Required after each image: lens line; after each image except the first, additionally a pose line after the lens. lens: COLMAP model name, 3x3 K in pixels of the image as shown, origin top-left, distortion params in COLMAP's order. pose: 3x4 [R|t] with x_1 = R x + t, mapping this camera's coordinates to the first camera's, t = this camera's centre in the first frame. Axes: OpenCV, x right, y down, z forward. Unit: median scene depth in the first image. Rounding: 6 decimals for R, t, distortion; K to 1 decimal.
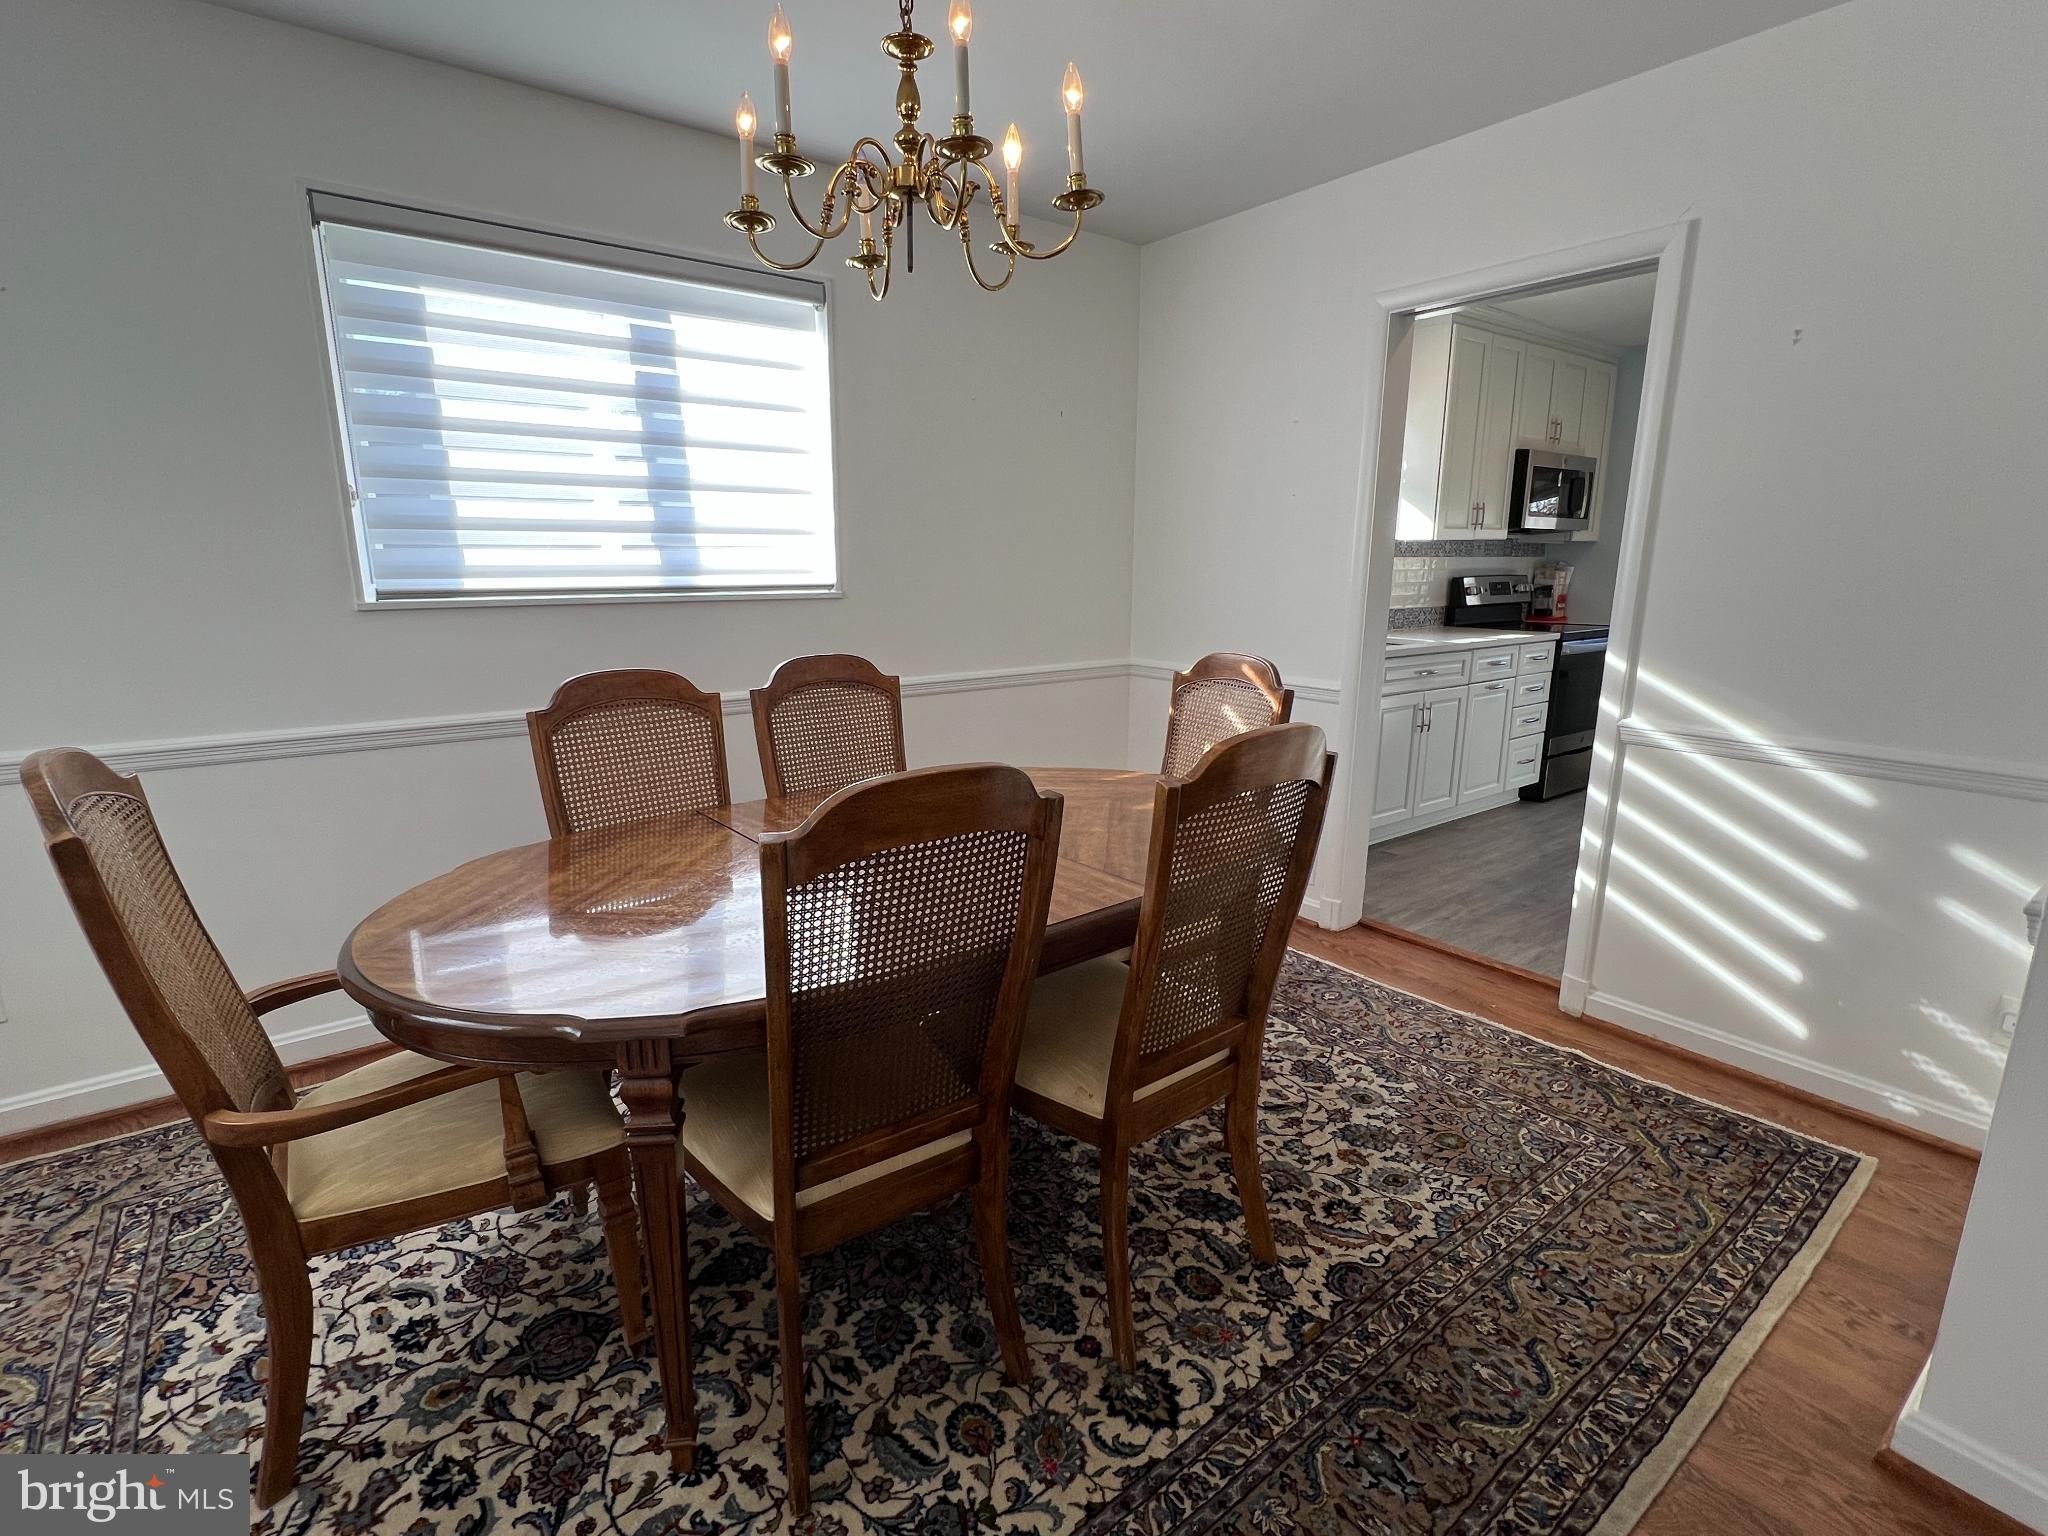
lens RADIAL K [[974.2, 0, 1016.1], [0, 974.2, 782.3], [0, 0, 1]] dist [-0.002937, 0.000835]
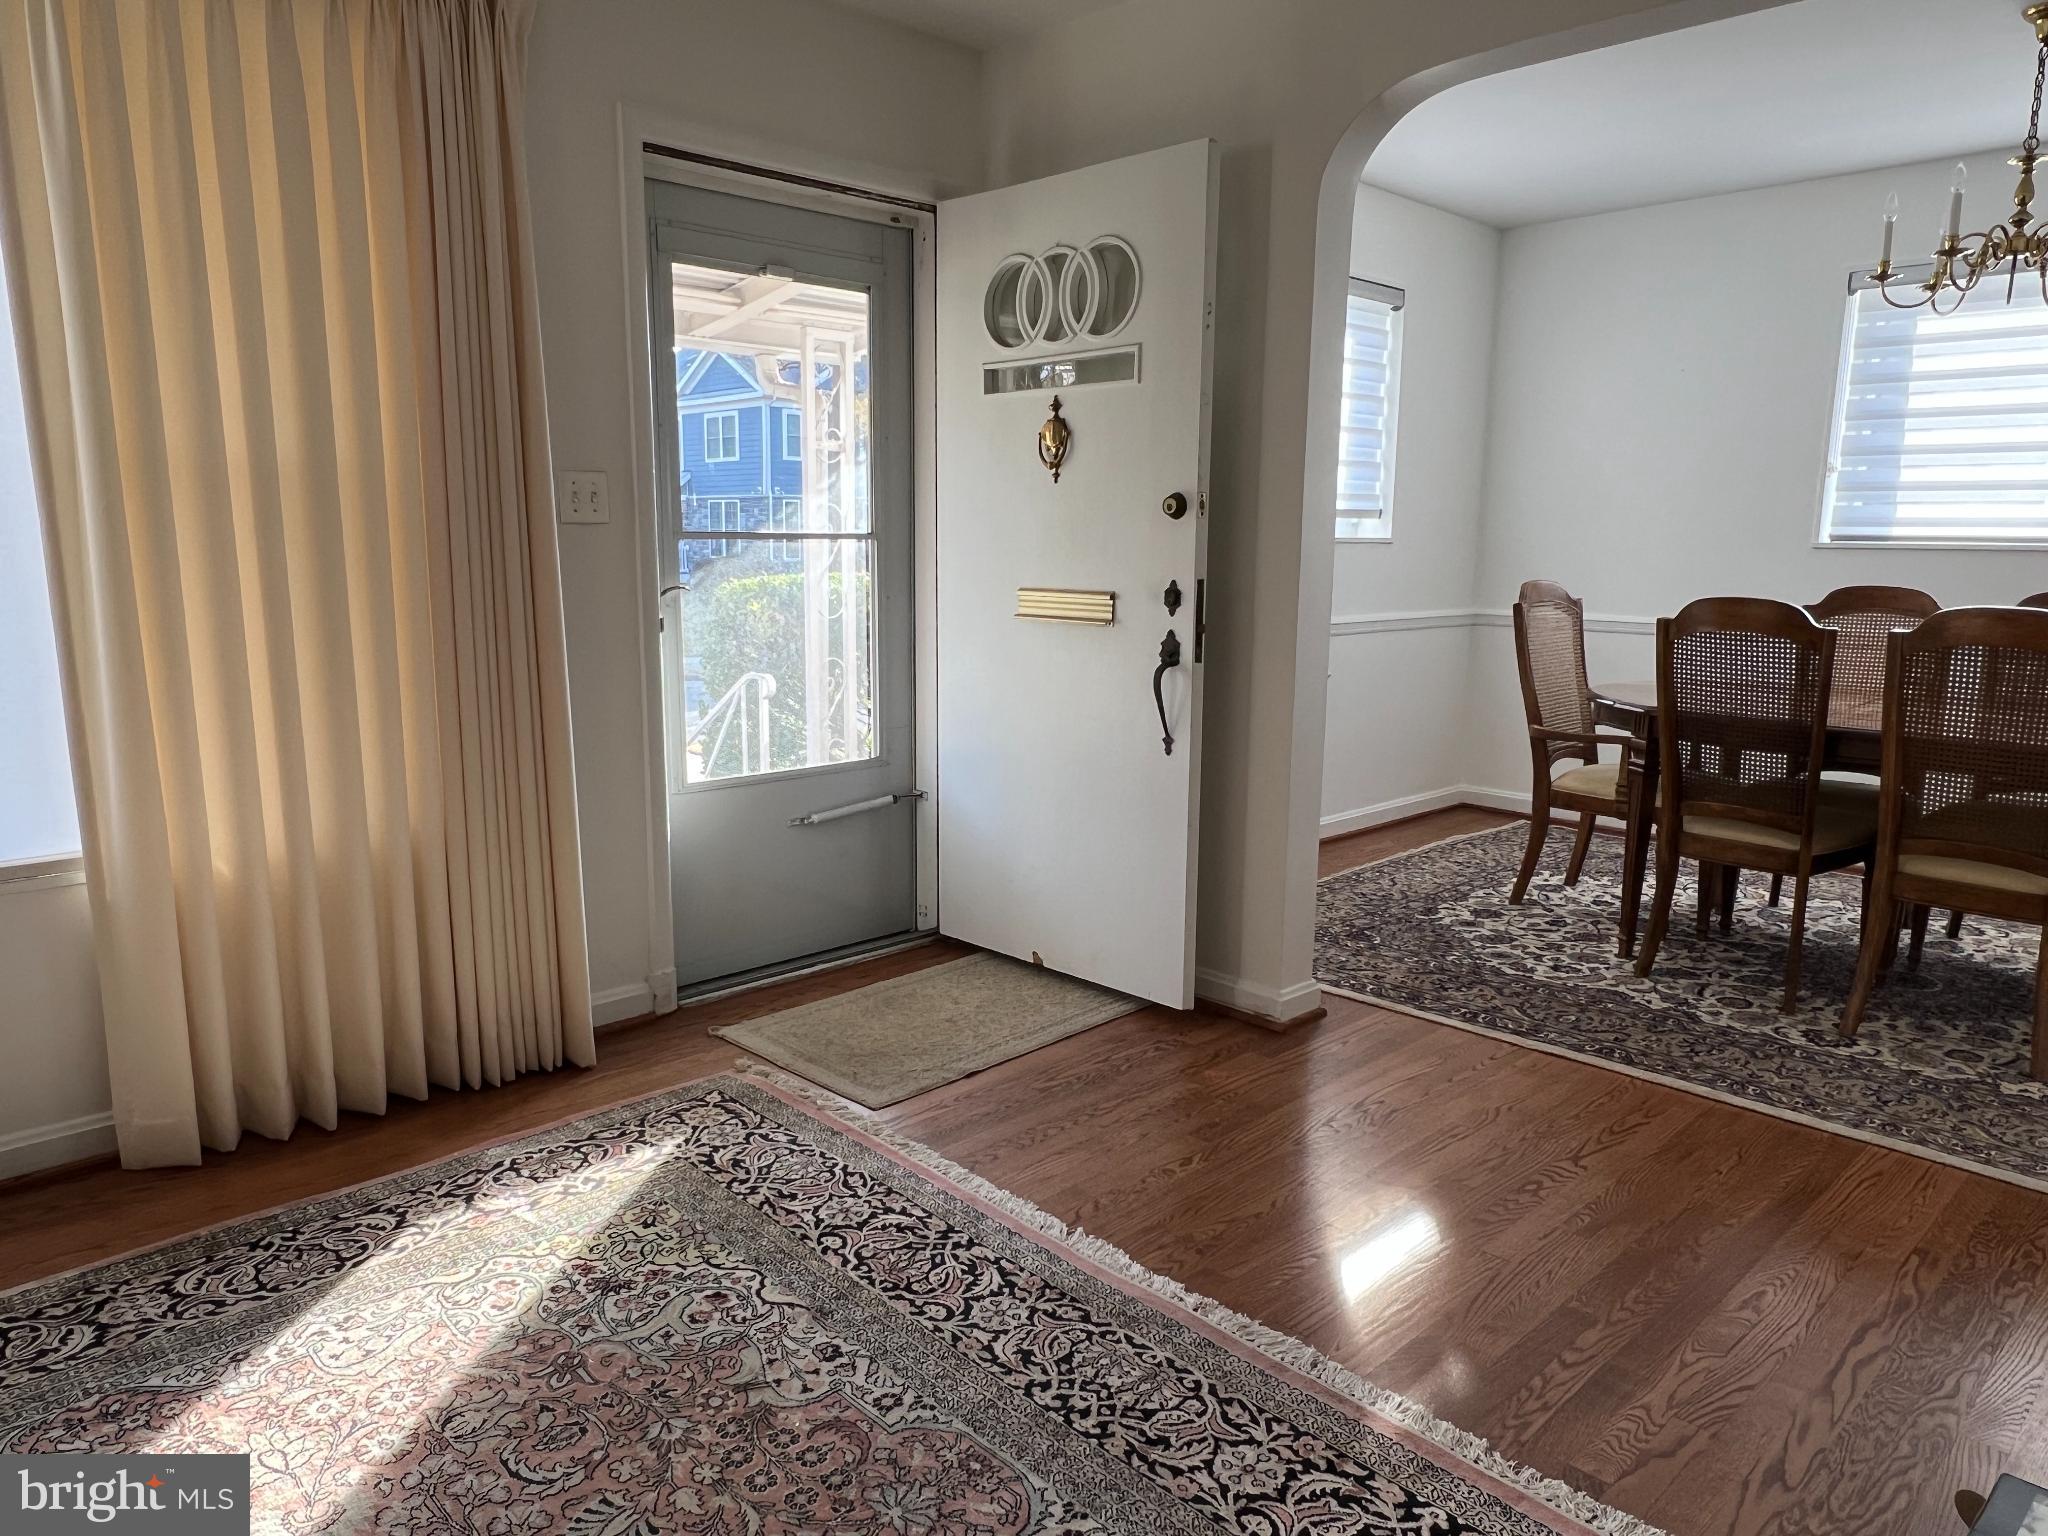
lens RADIAL K [[1356.1, 0, 1019.2], [0, 1356.1, 786.0], [0, 0, 1]] dist [0.000308, -0.002792]
pose [[0.124760, 0.183602, -0.975051, 1.437675], [-0.233401, 0.960583, 0.151013, 0.162234], [0.964344, 0.208738, 0.162695, -0.478324]]
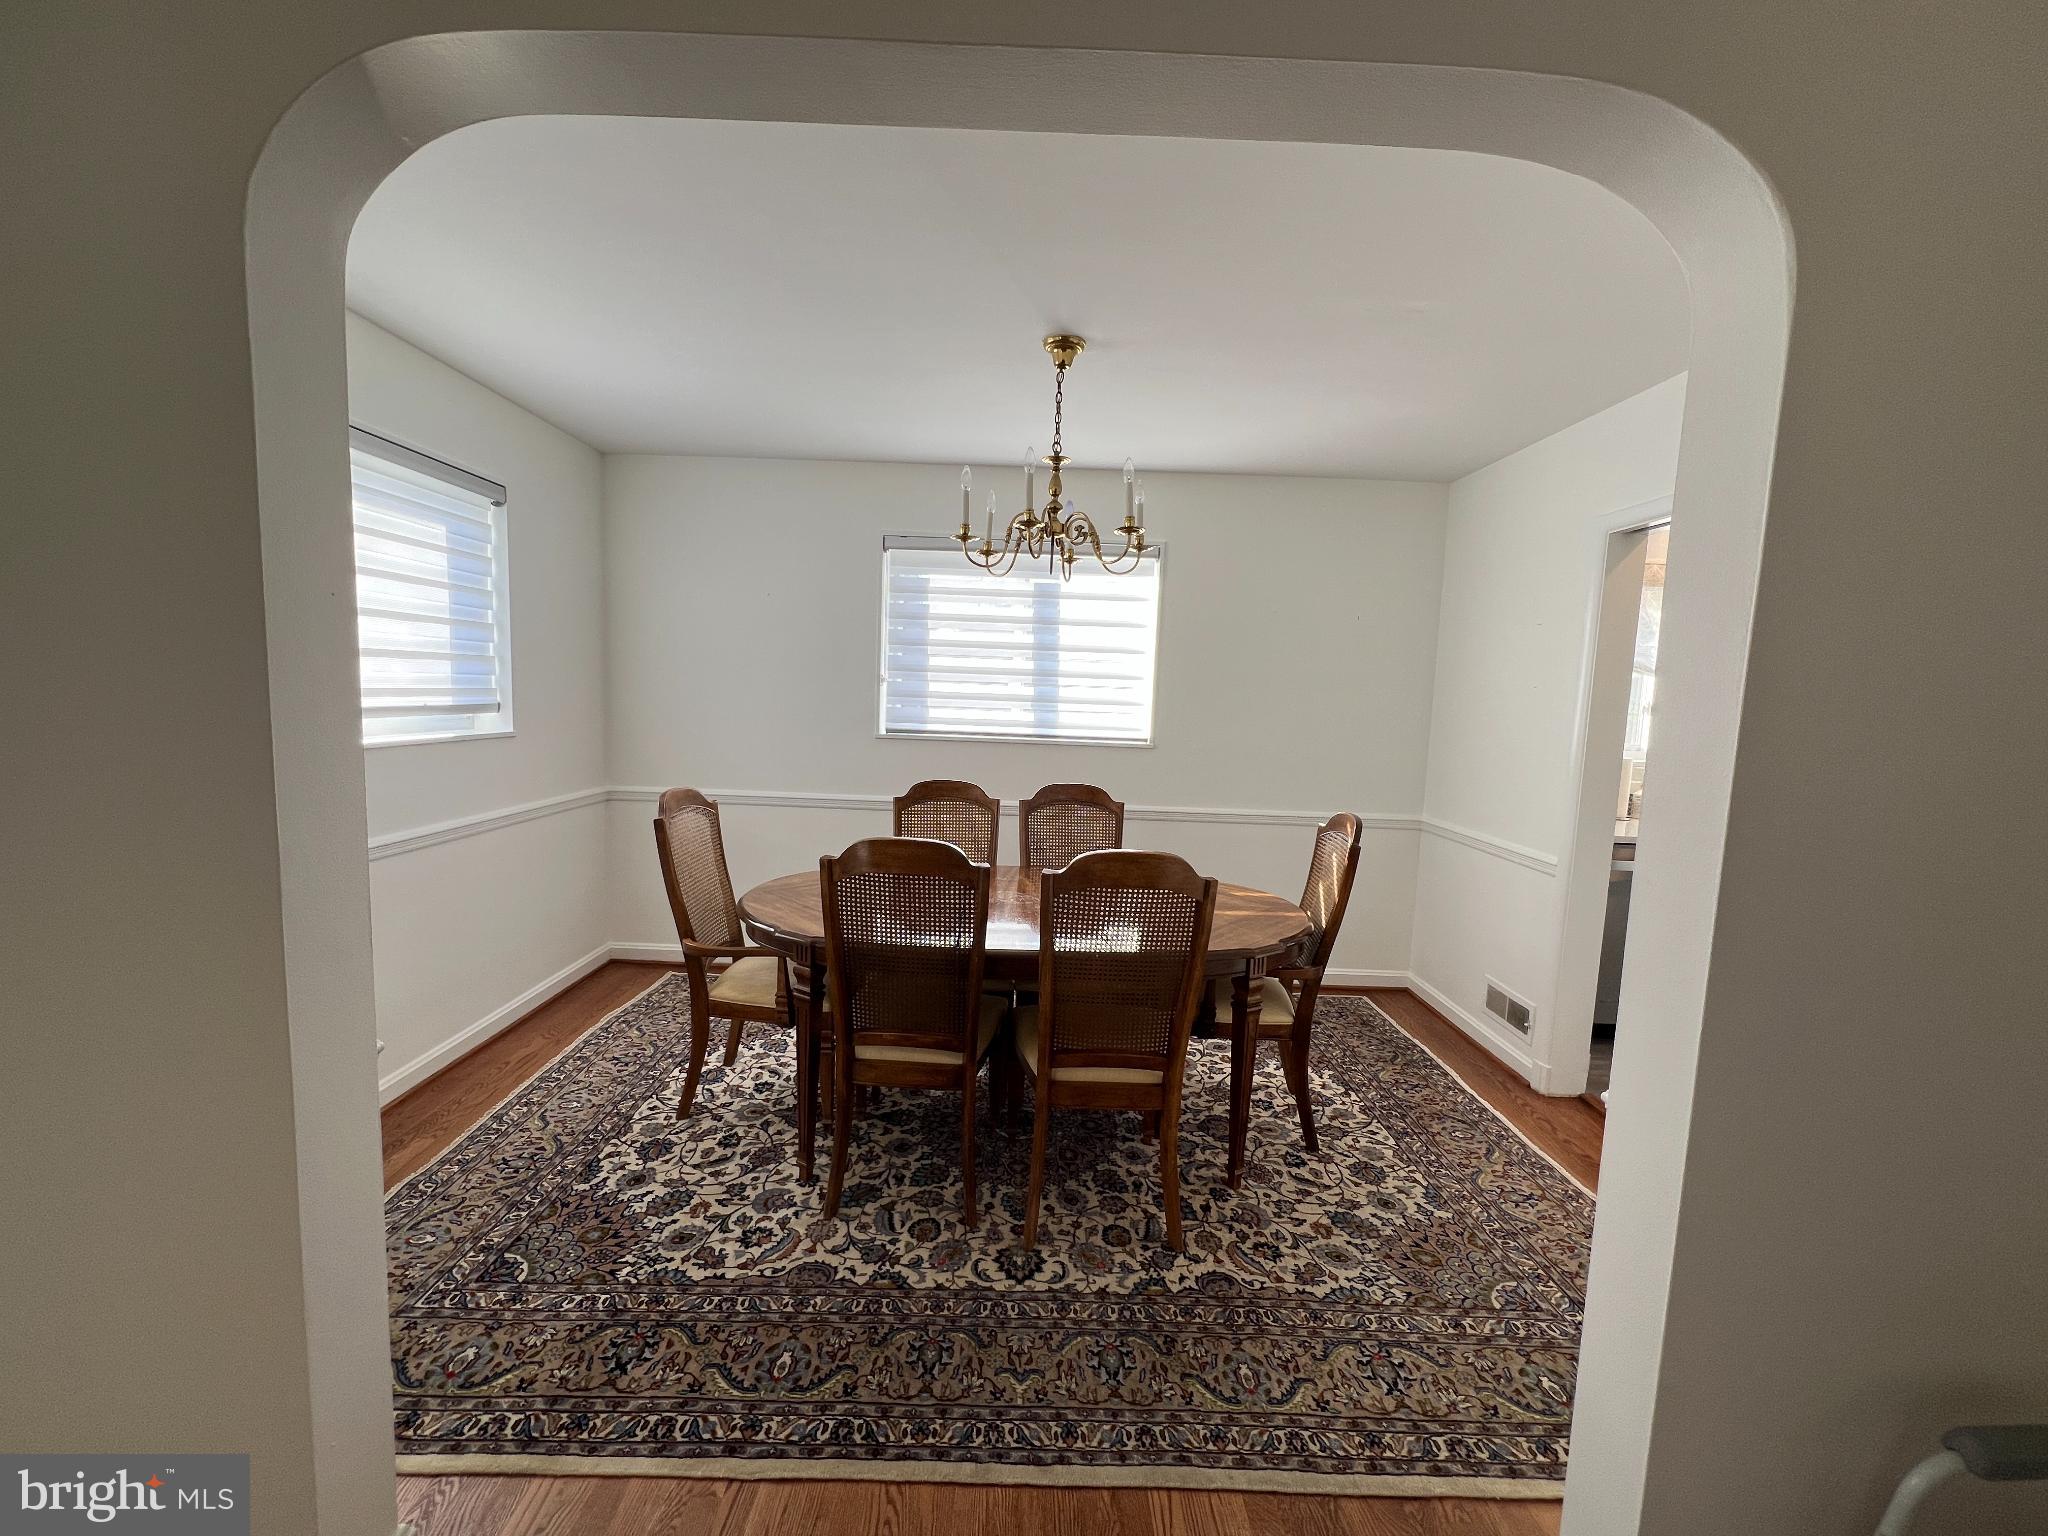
lens RADIAL K [[818.0, 0, 1013.8], [0, 818.0, 775.3], [0, 0, 1]] dist [-0.001583, -0.000079]
pose [[0.792088, 0.090384, -0.603678, 0.616531], [-0.172327, 0.981858, -0.079105, -0.026319], [0.585576, 0.166688, 0.793294, -0.133810]]
